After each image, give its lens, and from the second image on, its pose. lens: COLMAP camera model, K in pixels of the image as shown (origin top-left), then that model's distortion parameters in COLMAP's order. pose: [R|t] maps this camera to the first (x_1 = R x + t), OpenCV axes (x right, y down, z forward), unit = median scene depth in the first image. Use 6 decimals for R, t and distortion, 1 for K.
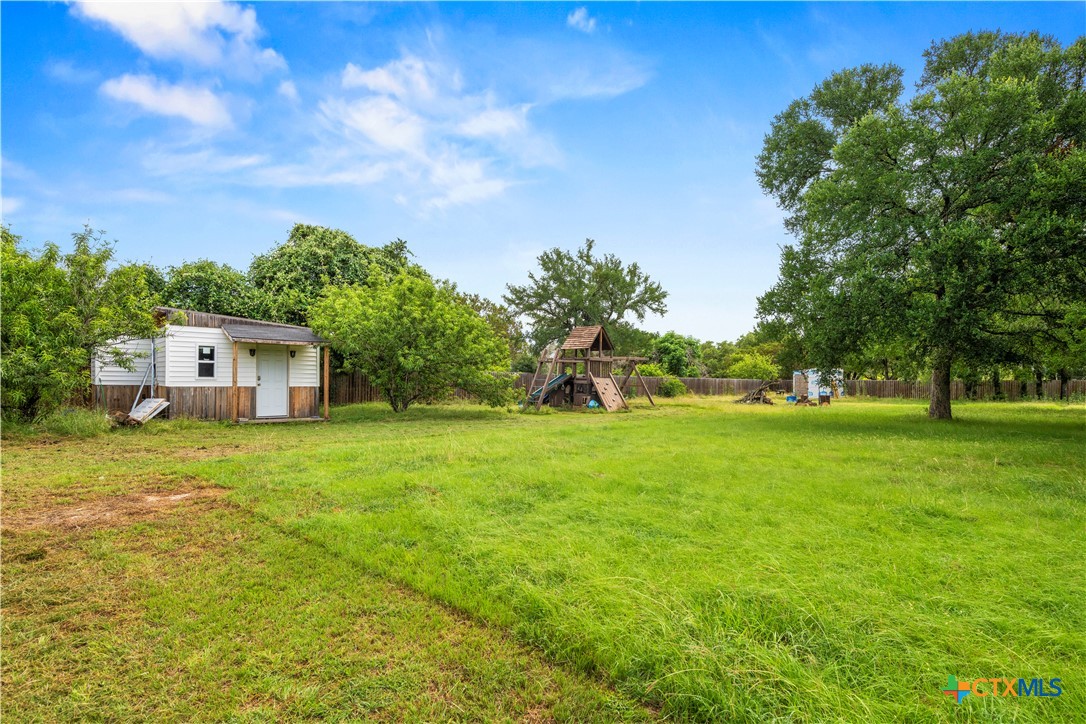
lens RADIAL K [[555.7, 0, 539.5], [0, 555.7, 387.3], [0, 0, 1]] dist [-0.001184, 0.001338]
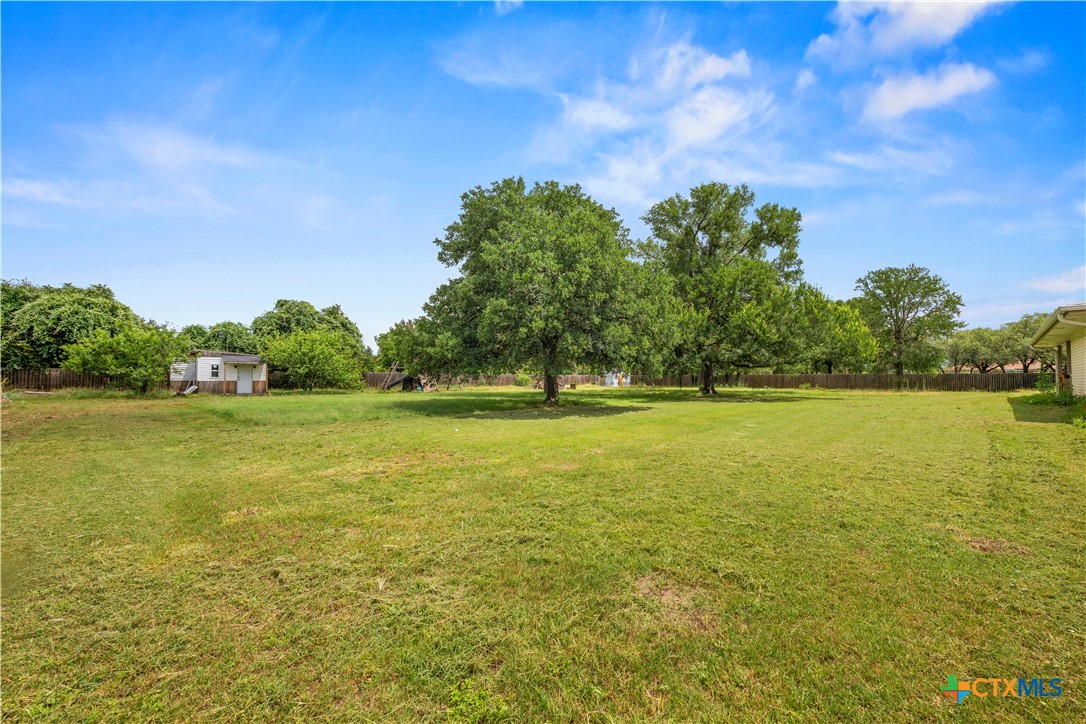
lens RADIAL K [[430.8, 0, 539.8], [0, 430.8, 376.1], [0, 0, 1]] dist [0.001202, -0.000262]
pose [[0.999999, 0.000991, 0.000665, 0.821679], [-0.000983, 0.999925, -0.012176, 0.000095], [-0.000677, 0.012175, 0.999926, -0.897782]]
